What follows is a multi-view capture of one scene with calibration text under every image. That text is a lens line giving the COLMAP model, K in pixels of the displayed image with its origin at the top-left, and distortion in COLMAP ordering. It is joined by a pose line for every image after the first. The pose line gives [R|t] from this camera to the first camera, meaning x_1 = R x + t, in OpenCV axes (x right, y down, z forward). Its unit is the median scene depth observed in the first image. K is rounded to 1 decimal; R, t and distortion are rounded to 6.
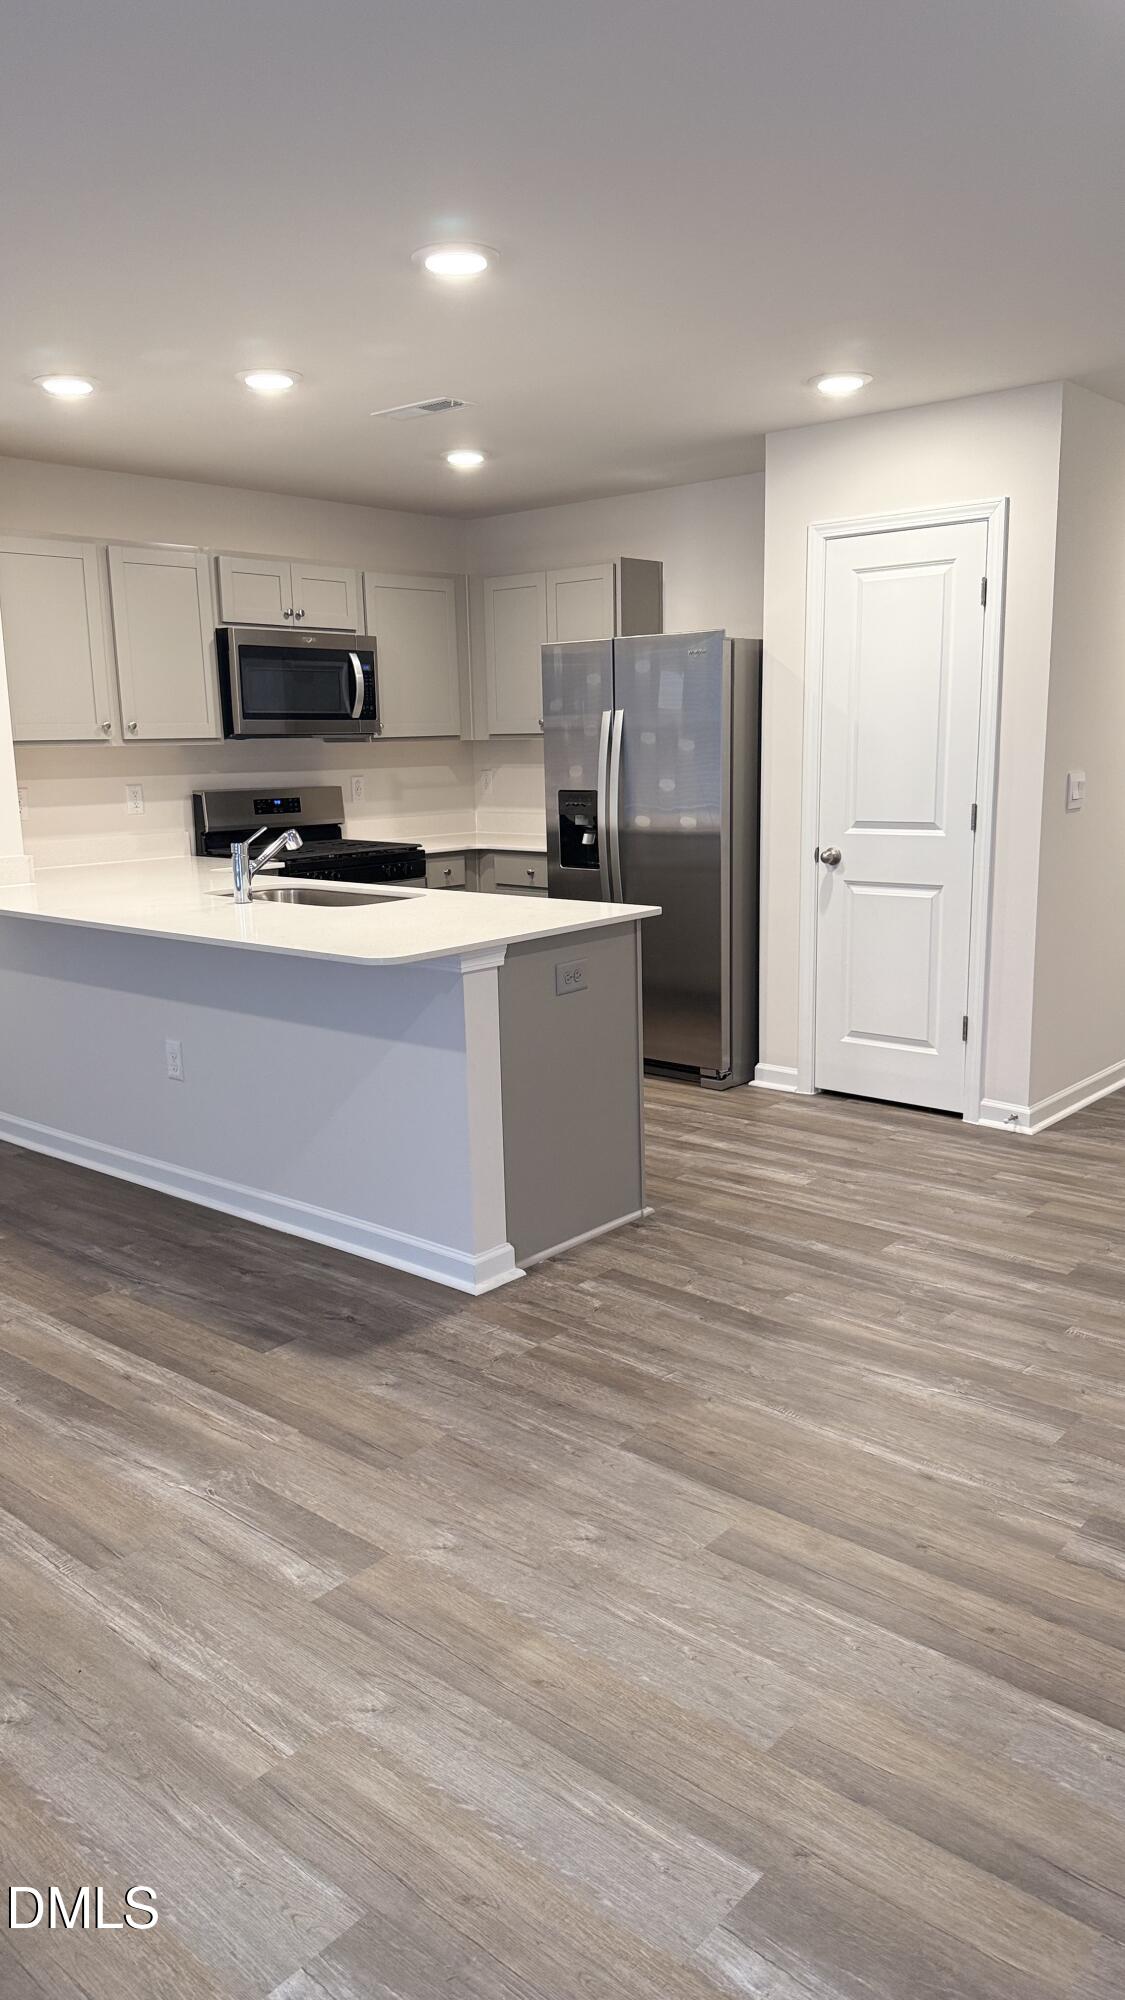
lens RADIAL K [[1398.6, 0, 559.6], [0, 1398.6, 1003.5], [0, 0, 1]] dist [0.166555, -0.336598]
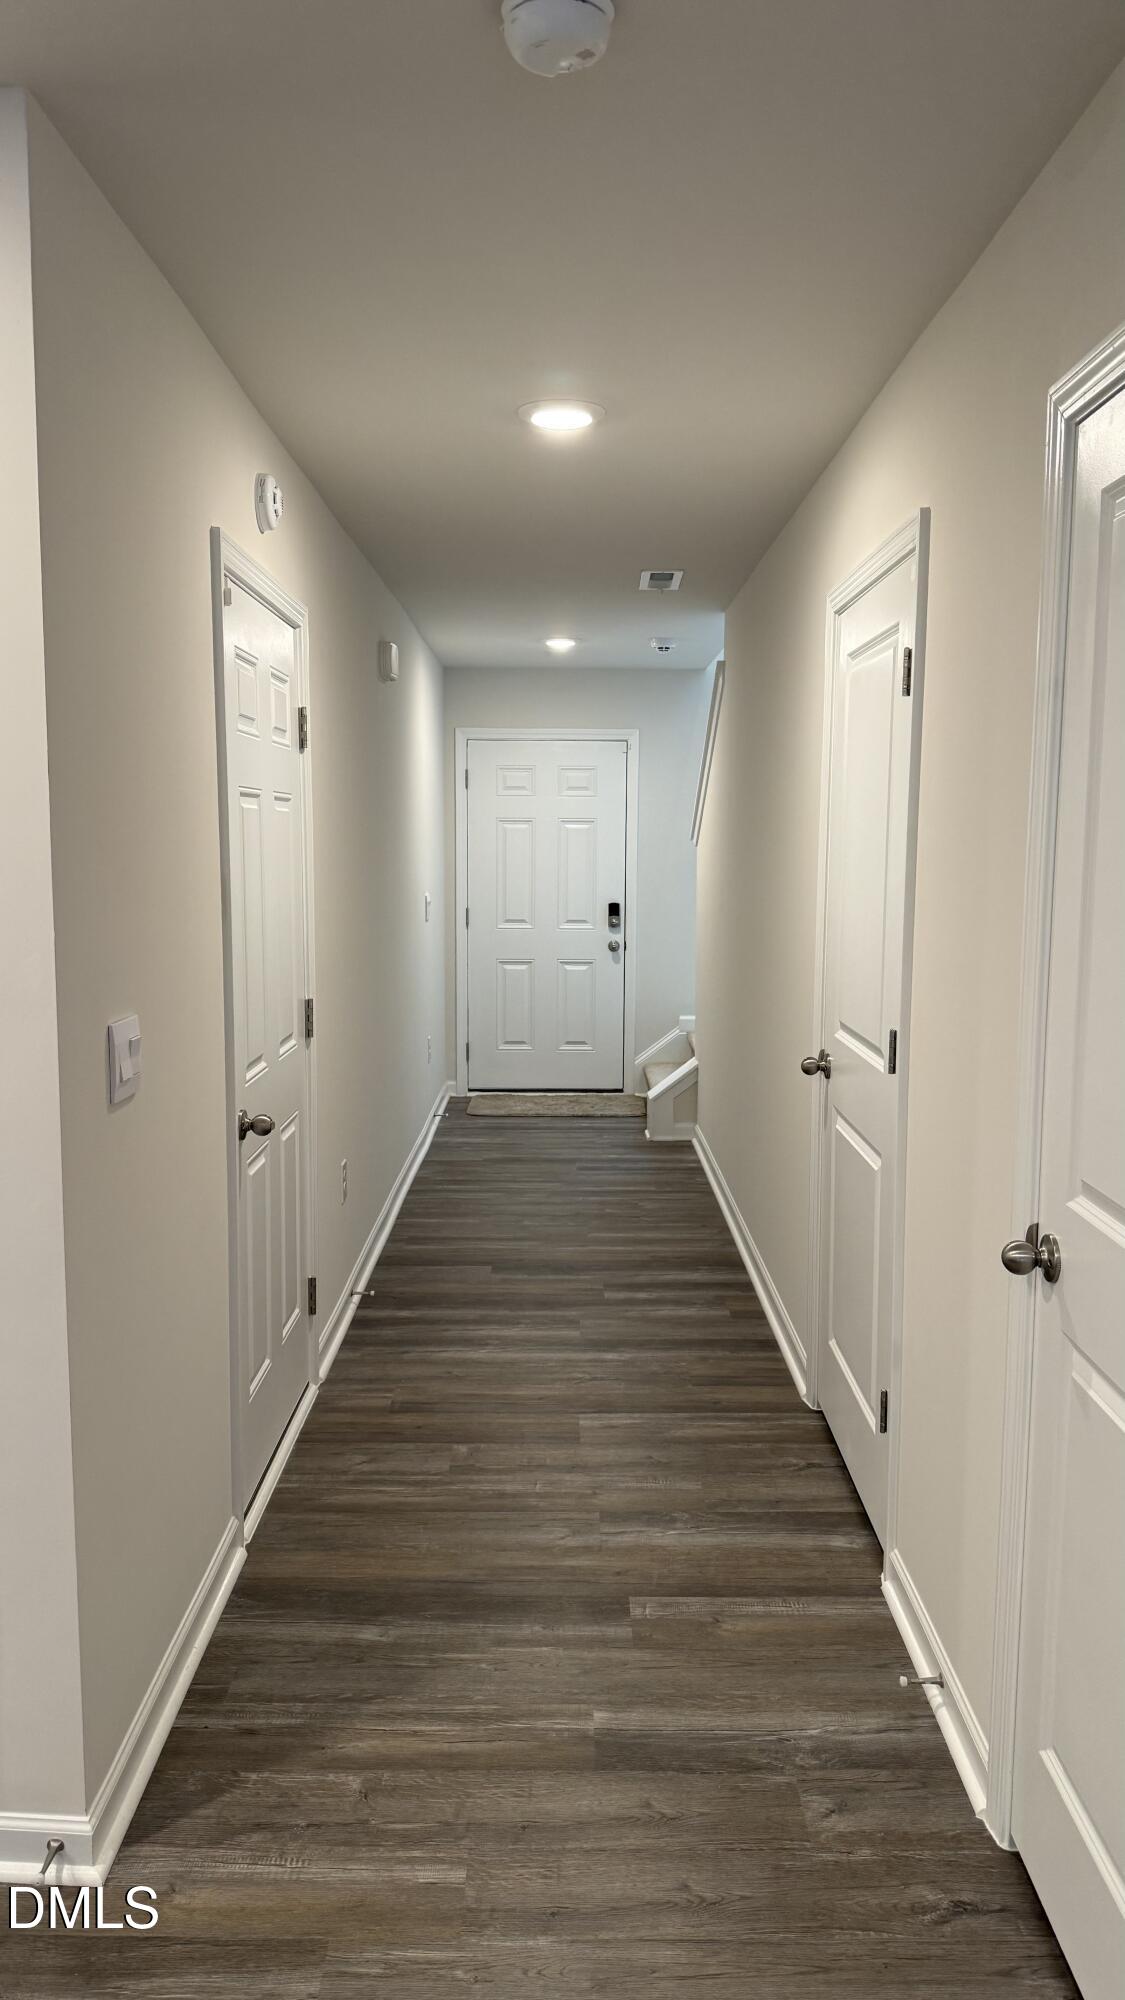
lens RADIAL K [[1444.3, 0, 556.4], [0, 1444.3, 996.9], [0, 0, 1]] dist [0.186314, -0.352838]
pose [[0.758959, -0.048865, 0.649303, 0.164677], [0.105177, 0.993285, -0.048186, -0.131032], [-0.642588, 0.104863, 0.759002, 0.552395]]
